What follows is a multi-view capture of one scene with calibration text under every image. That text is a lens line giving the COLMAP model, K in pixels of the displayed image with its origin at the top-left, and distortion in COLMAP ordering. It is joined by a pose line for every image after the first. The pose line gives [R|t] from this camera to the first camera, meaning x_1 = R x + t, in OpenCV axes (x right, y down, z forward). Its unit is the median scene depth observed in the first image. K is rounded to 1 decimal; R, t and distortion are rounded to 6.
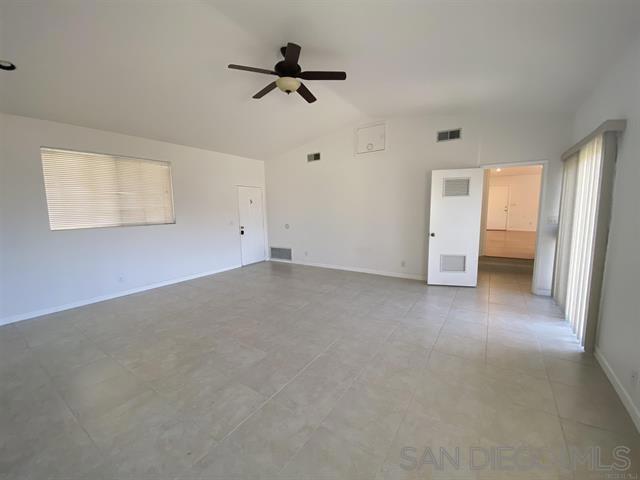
lens RADIAL K [[259.1, 0, 320.1], [0, 259.1, 242.8], [0, 0, 1]] dist [0.000899, -0.000002]
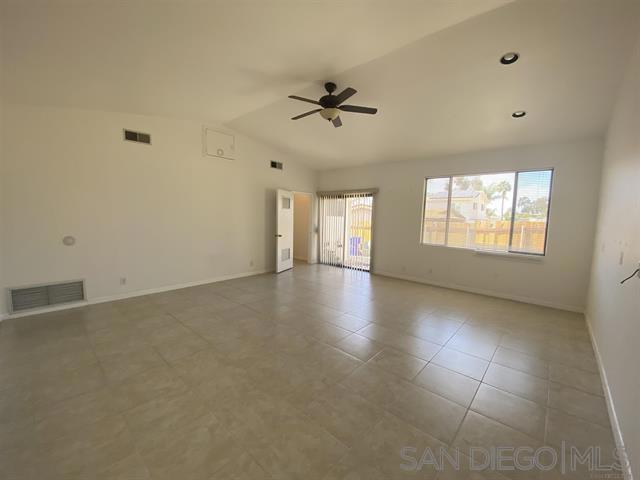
lens RADIAL K [[259.1, 0, 320.6], [0, 259.1, 238.3], [0, 0, 1]] dist [0.000899, -0.000002]
pose [[0.130233, -0.060549, 0.989633, -0.774088], [0.102510, 0.993607, 0.047302, -0.052550], [-0.986170, 0.095287, 0.135607, 0.527425]]
